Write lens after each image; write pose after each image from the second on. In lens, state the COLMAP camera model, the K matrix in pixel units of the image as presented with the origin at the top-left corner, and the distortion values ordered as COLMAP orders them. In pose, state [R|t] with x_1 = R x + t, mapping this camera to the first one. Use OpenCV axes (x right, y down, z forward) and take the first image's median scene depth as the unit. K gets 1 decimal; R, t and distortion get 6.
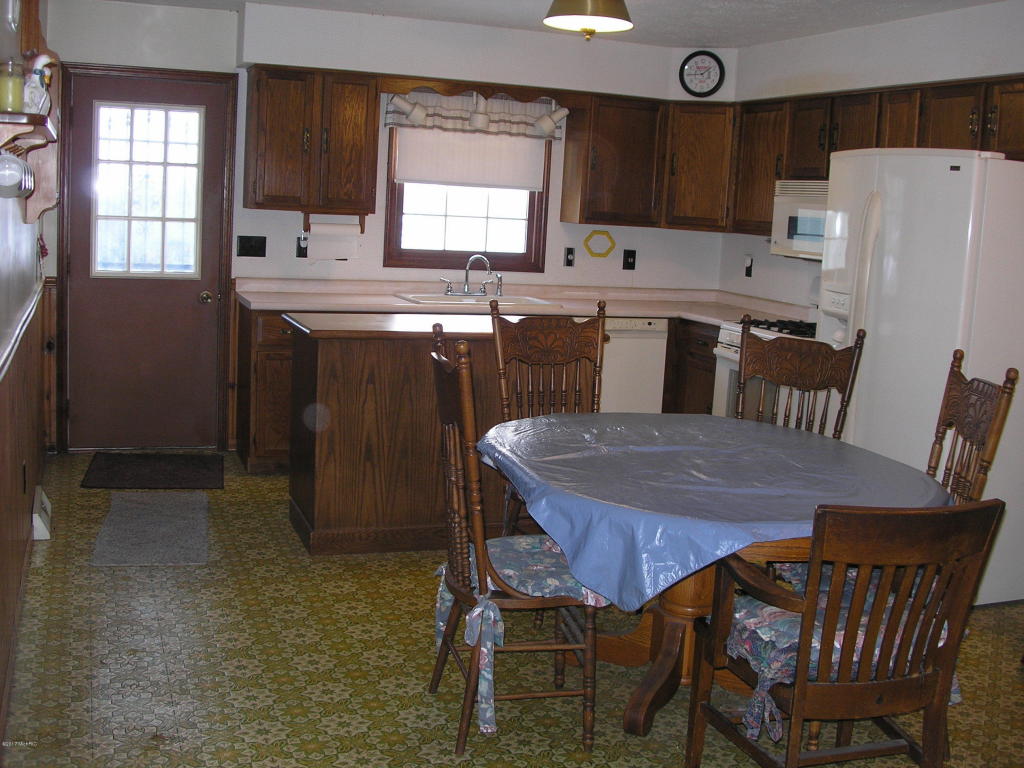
lens RADIAL K [[1135.3, 0, 507.0], [0, 1135.3, 380.5], [0, 0, 1]] dist [-0.203178, 0.145863]
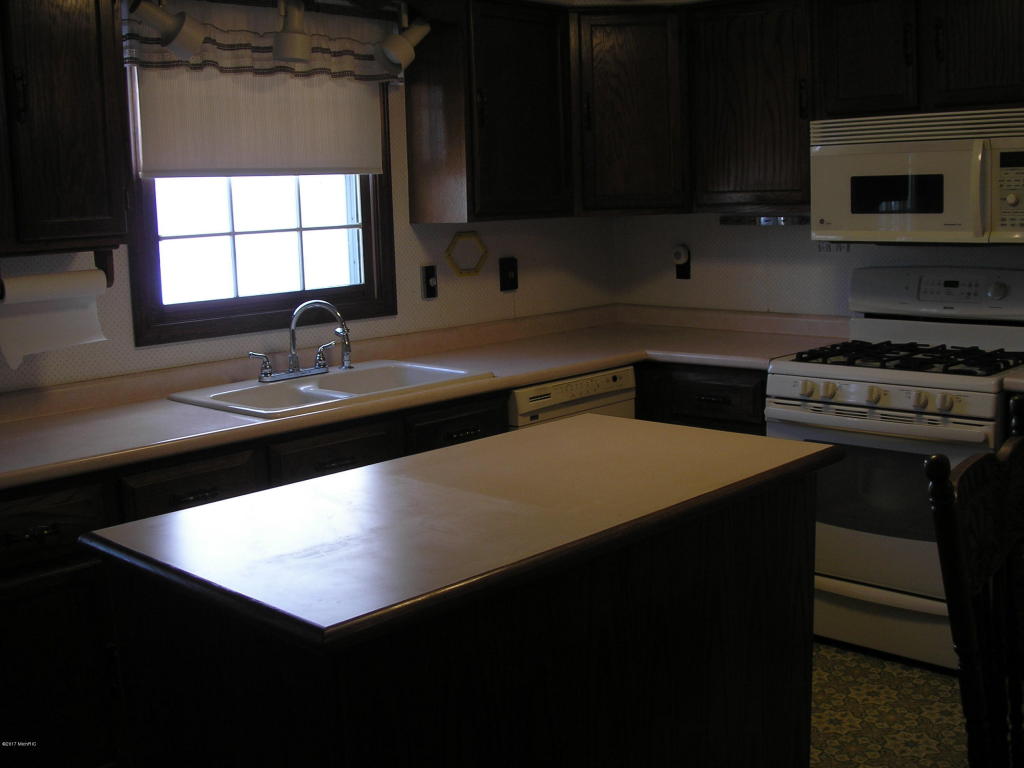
lens RADIAL K [[1135.3, 0, 507.0], [0, 1135.3, 380.5], [0, 0, 1]] dist [-0.203178, 0.145863]
pose [[0.899393, -0.150744, 0.410328, -0.179044], [0.147848, 0.988241, 0.038989, -0.085354], [-0.411381, 0.025600, 0.911104, 0.508010]]
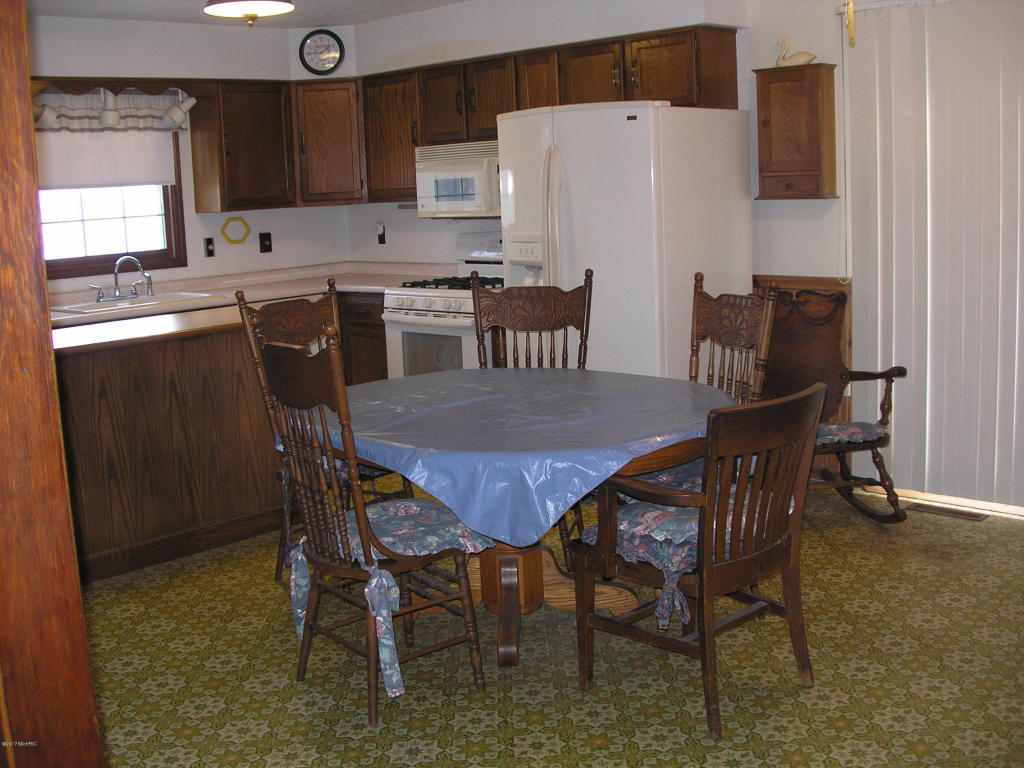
lens RADIAL K [[1135.3, 0, 507.0], [0, 1135.3, 380.5], [0, 0, 1]] dist [-0.203178, 0.145863]
pose [[0.897374, -0.164694, 0.409385, -0.147787], [0.156833, 0.986204, 0.052969, -0.005754], [-0.412461, 0.016672, 0.910823, 0.005127]]
